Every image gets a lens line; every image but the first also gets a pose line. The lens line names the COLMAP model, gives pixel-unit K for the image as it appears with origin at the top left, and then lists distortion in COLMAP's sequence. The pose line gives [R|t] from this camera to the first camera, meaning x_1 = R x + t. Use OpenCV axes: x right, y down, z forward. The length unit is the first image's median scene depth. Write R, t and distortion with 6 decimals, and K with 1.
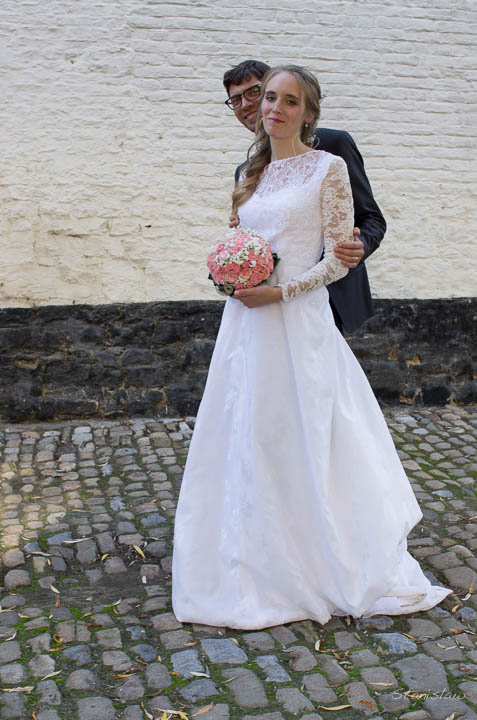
lens RADIAL K [[935.5, 0, 238.5], [0, 935.5, 360.0], [0, 0, 1]] dist [-0.155872, 0.189630]
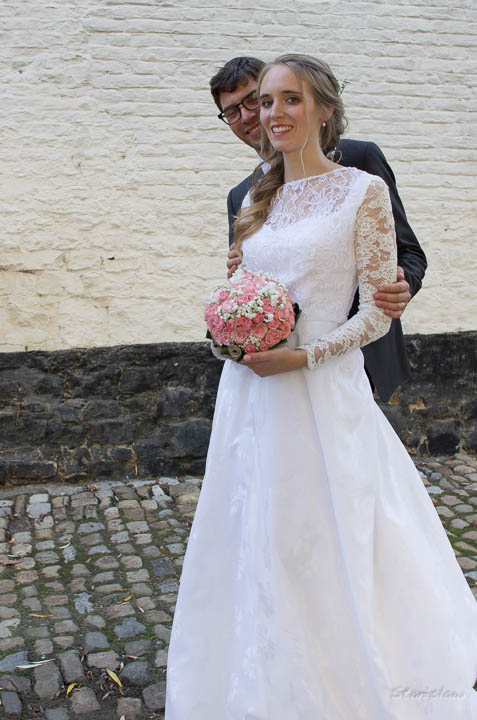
lens RADIAL K [[946.2, 0, 217.8], [0, 946.2, 324.6], [0, 0, 1]] dist [-0.141297, 0.128120]
pose [[0.999455, -0.022072, 0.024546, -0.021034], [0.023490, 0.997978, -0.059061, -0.028675], [-0.023193, 0.059605, 0.997953, 0.127684]]
